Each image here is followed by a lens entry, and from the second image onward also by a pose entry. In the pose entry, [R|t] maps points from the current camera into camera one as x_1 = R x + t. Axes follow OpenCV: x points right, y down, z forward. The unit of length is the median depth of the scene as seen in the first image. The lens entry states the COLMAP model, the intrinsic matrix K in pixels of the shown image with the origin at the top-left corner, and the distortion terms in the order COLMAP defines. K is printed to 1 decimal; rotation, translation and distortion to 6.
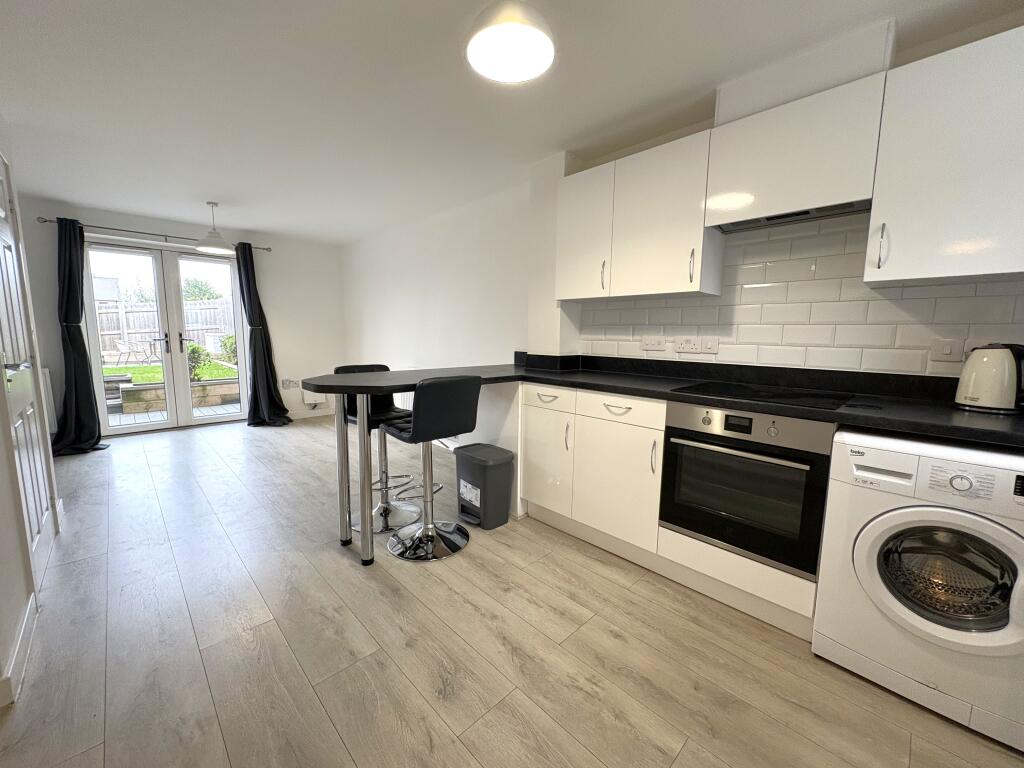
lens RADIAL K [[407.7, 0, 513.4], [0, 407.7, 384.8], [0, 0, 1]] dist [0.000979, 0.000044]
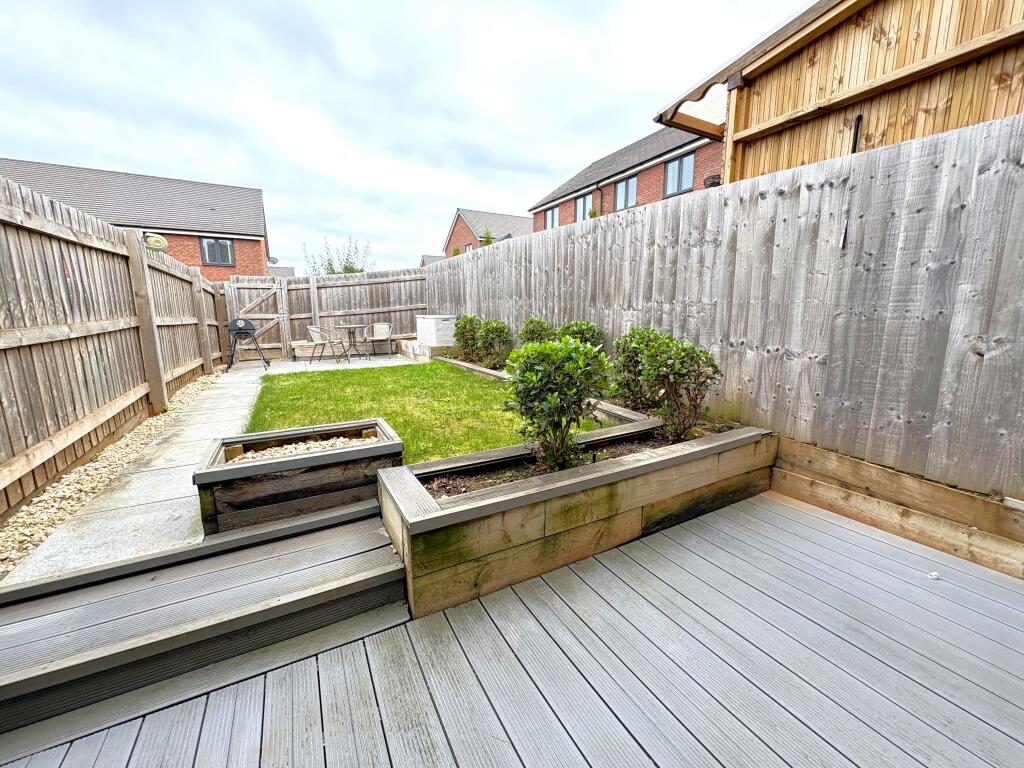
lens RADIAL K [[407.7, 0, 511.4], [0, 407.7, 383.8], [0, 0, 1]] dist [0.000979, 0.000044]
pose [[0.962470, 0.031517, -0.269551, -0.411501], [-0.020448, 0.998832, 0.043778, -0.044596], [0.270616, -0.036624, 0.961990, 0.382602]]
